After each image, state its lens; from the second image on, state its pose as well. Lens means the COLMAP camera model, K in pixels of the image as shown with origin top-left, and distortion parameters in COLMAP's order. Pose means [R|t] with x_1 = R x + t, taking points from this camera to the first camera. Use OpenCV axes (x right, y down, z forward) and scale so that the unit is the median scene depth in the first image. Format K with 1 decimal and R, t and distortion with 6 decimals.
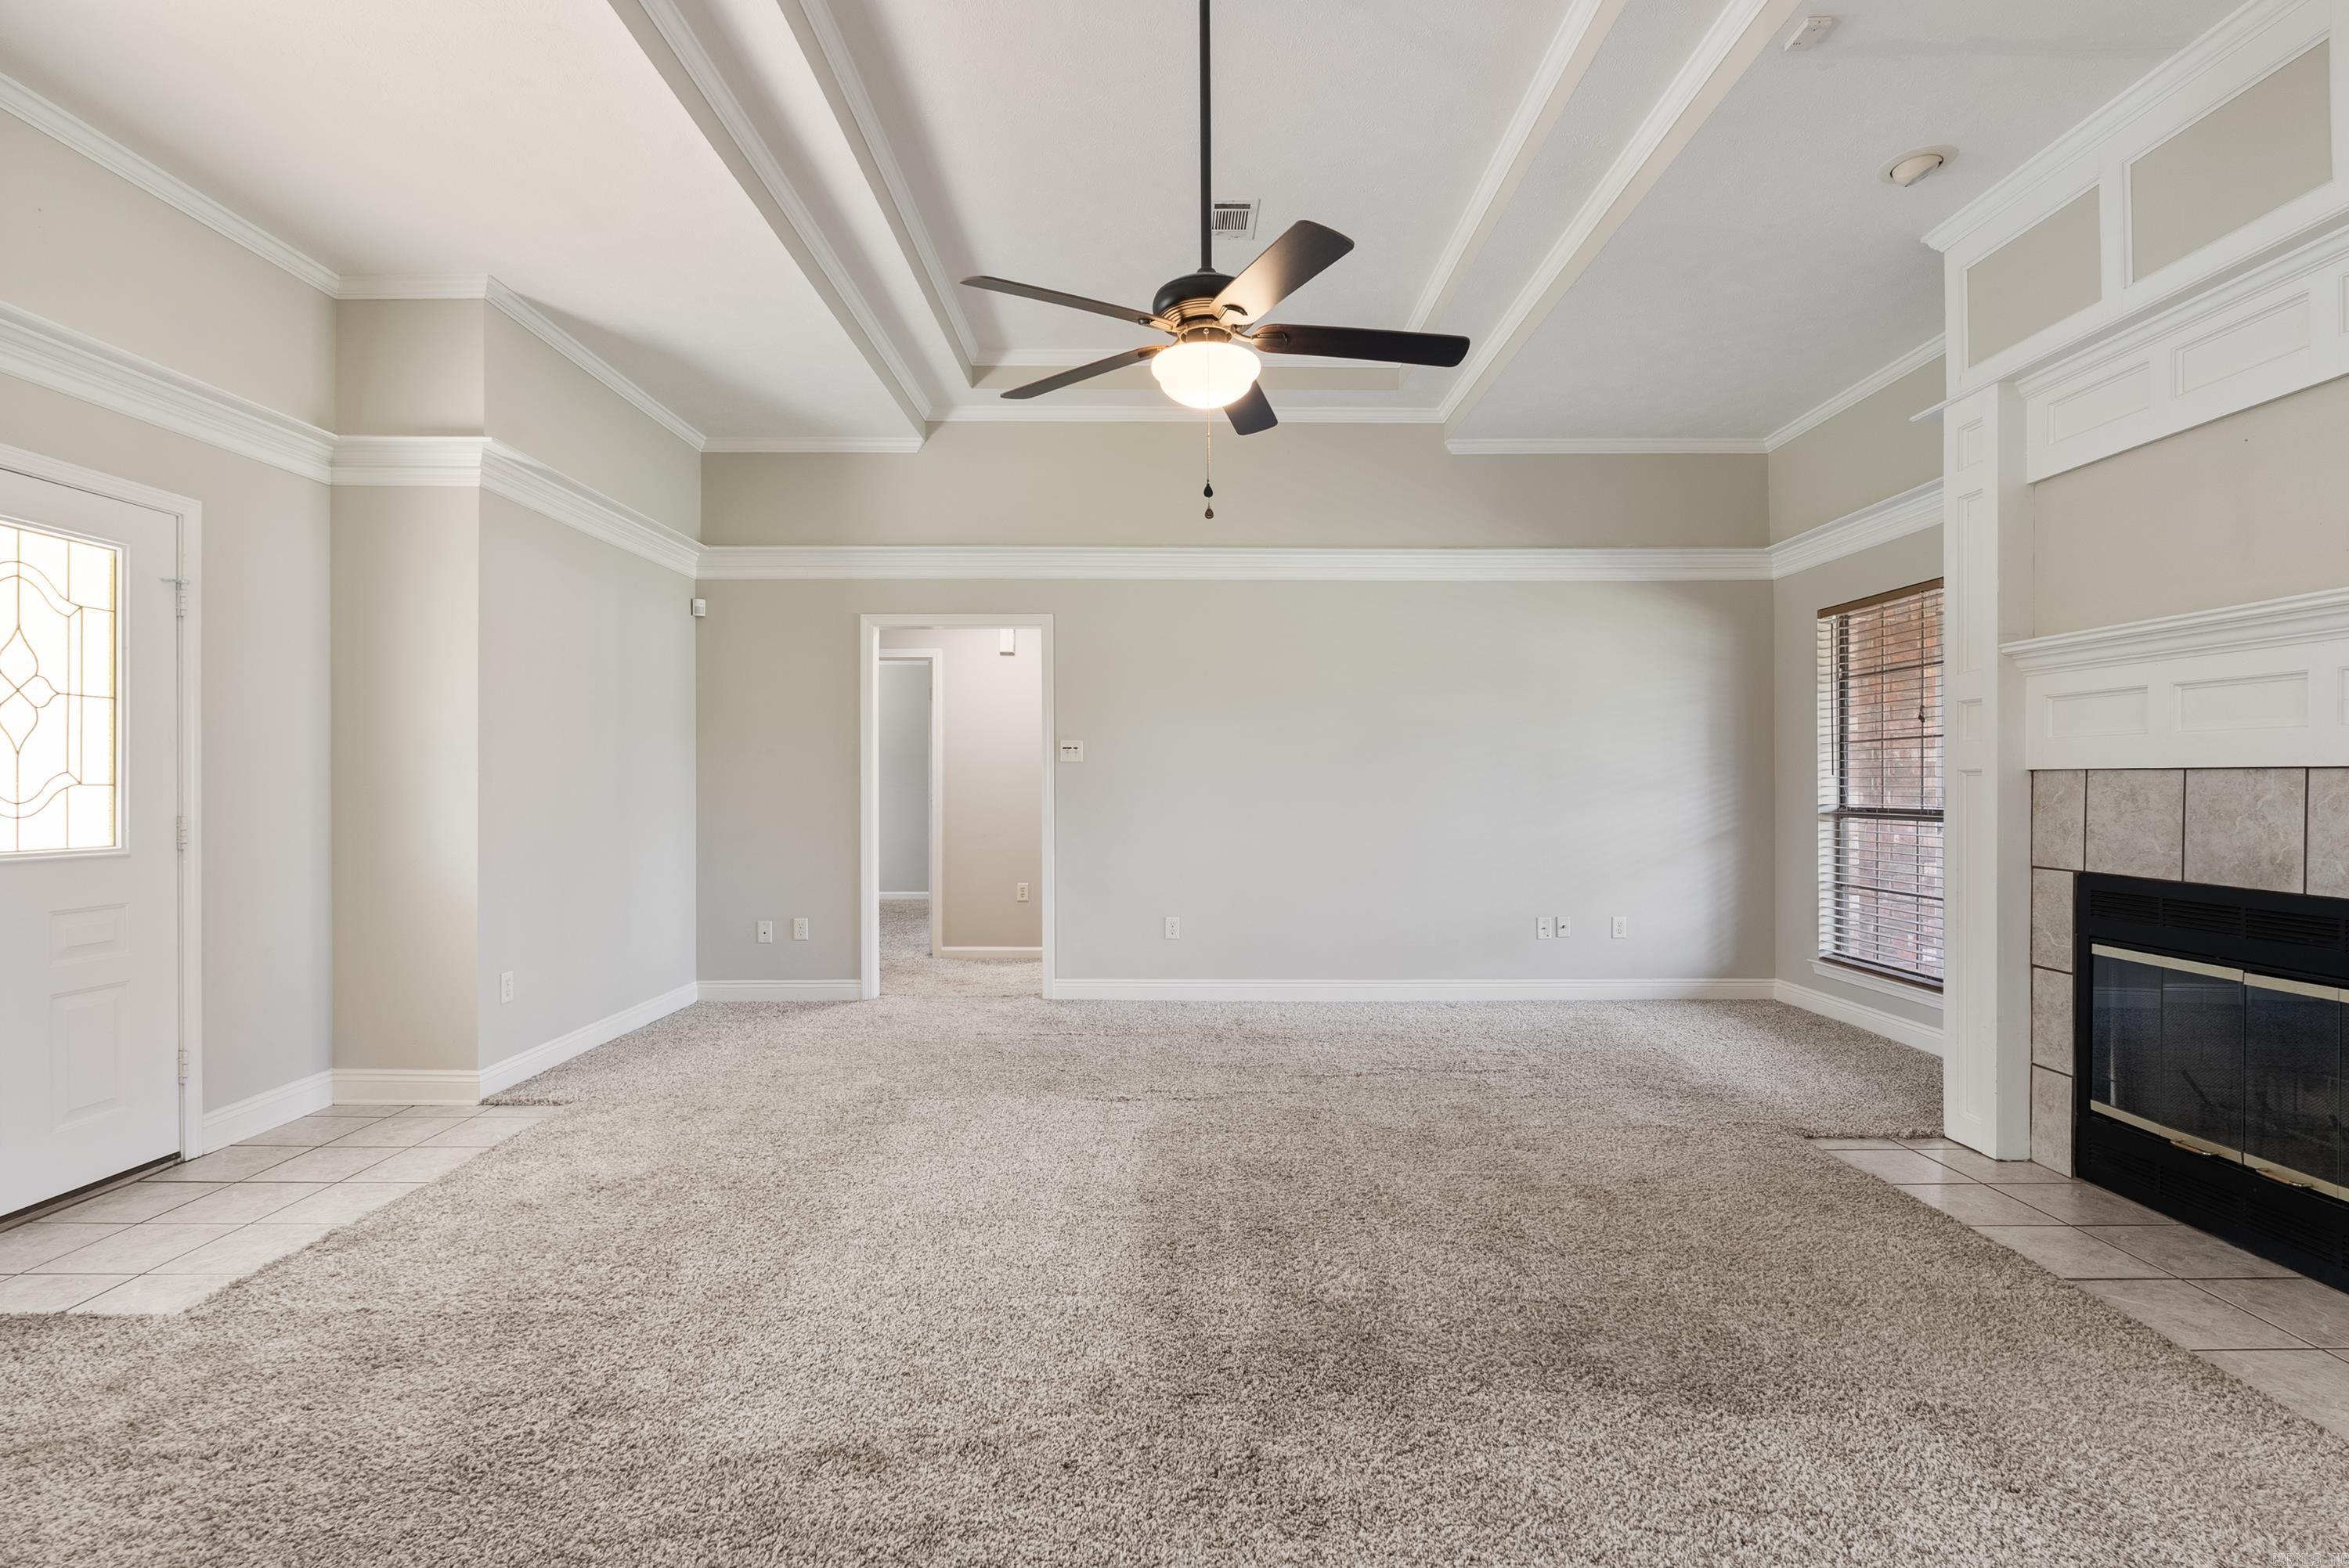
lens RADIAL K [[1072.4, 0, 1174.5], [0, 1072.4, 784.0], [0, 0, 1]] dist [-0.005070, -0.000229]
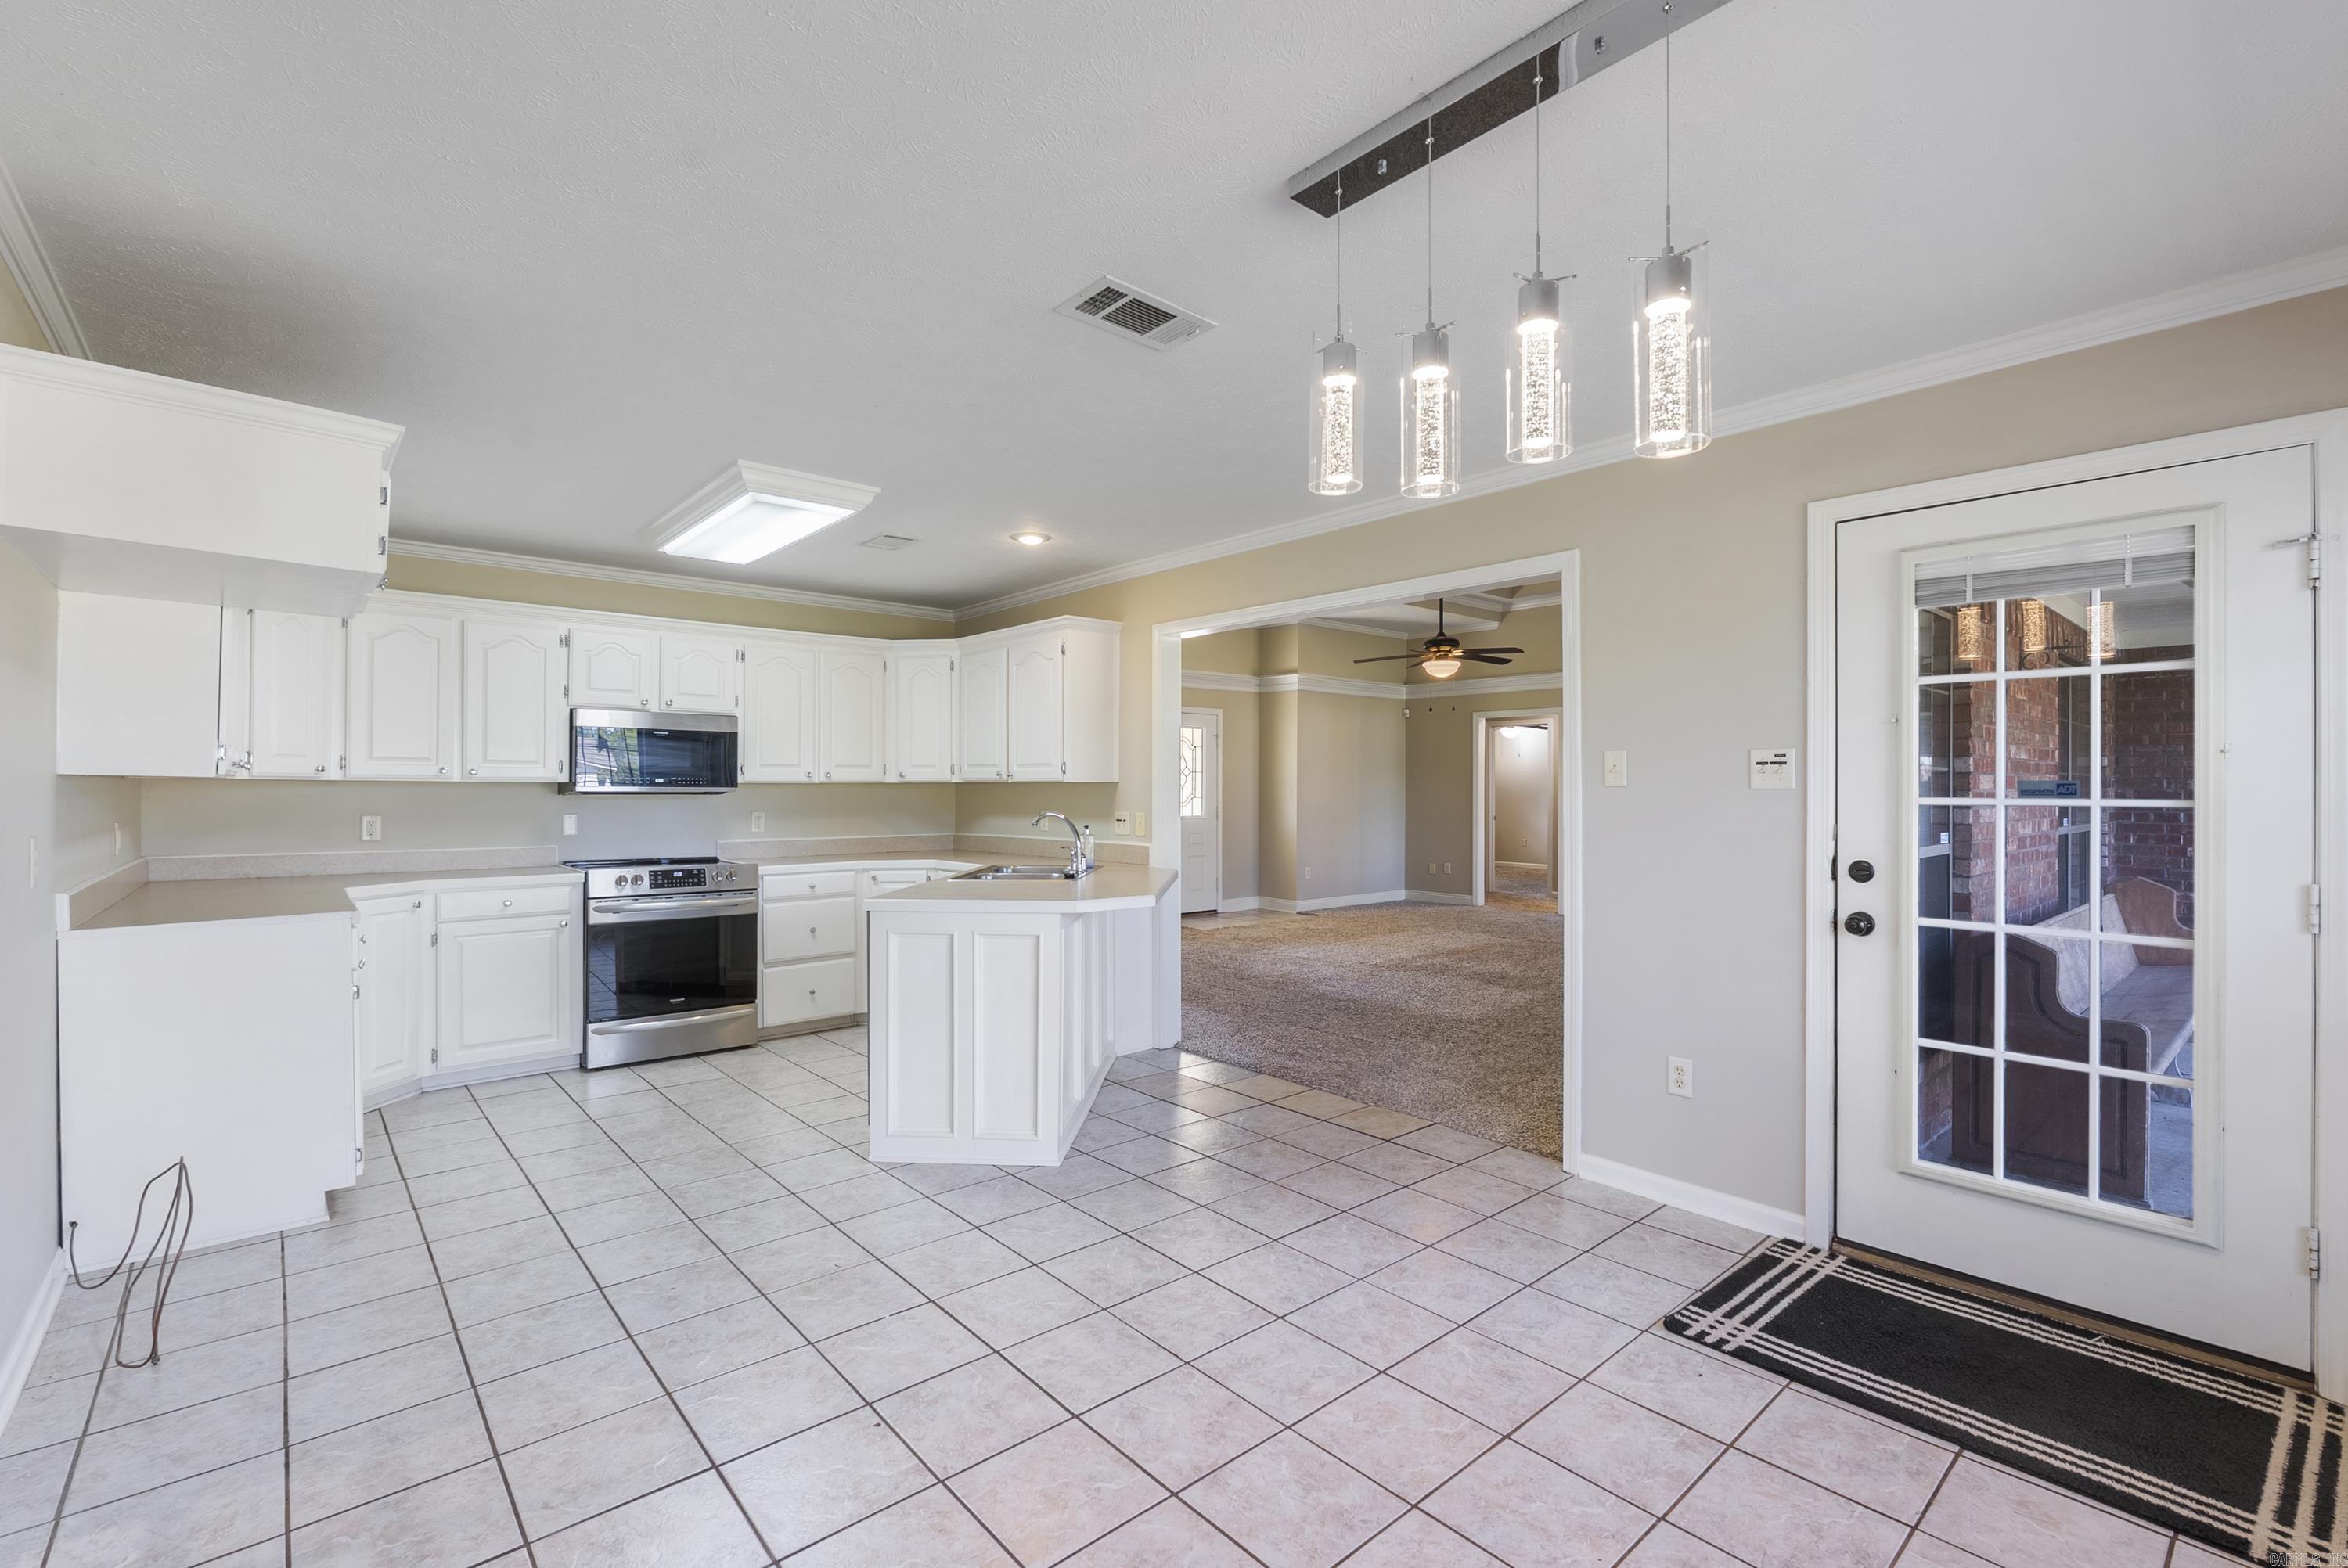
lens RADIAL K [[1040.7, 0, 1178.0], [0, 1040.7, 781.5], [0, 0, 1]] dist [-0.009594, 0.000082]
pose [[0.654465, -0.000011, -0.756092, 1.425566], [-0.003238, 0.999991, -0.002817, -0.040727], [0.756085, 0.004292, 0.654459, -1.198161]]
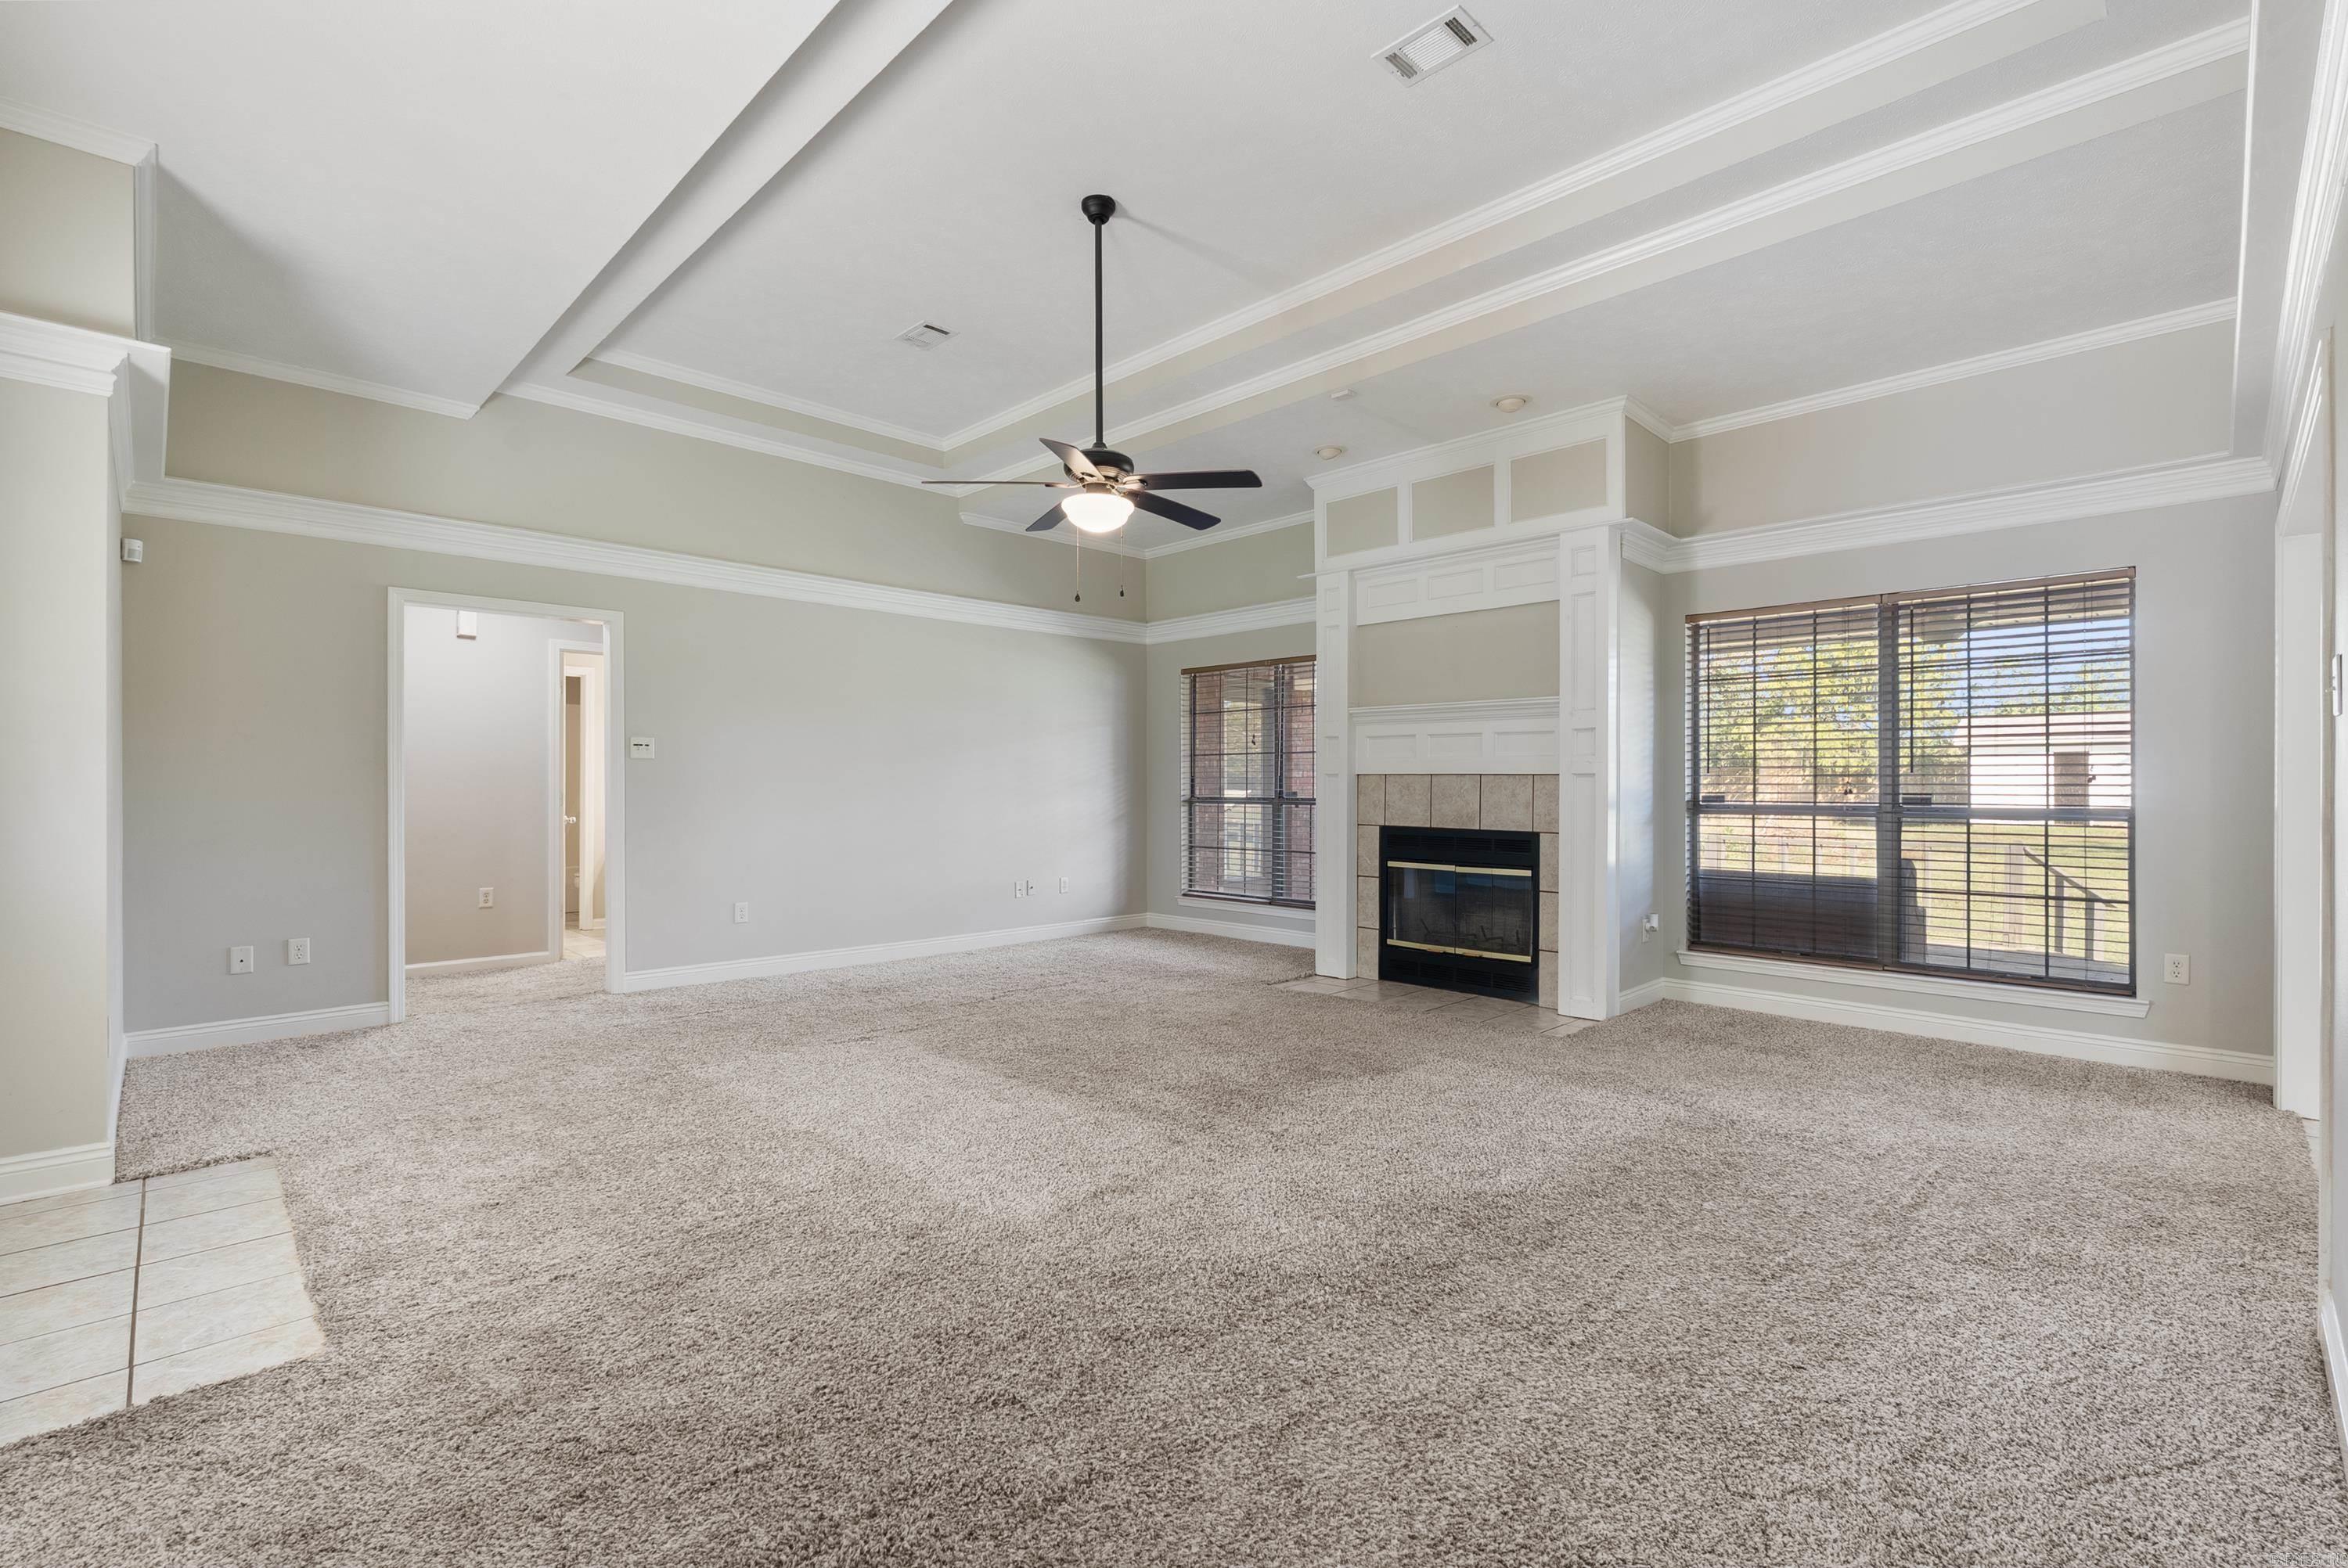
lens RADIAL K [[1040.7, 0, 1178.0], [0, 1040.7, 781.5], [0, 0, 1]] dist [-0.009594, 0.000082]
pose [[0.713677, 0.002428, 0.700470, -0.746381], [-0.001296, 0.999997, -0.002146, 0.004649], [-0.700473, 0.000624, 0.713678, -0.110740]]
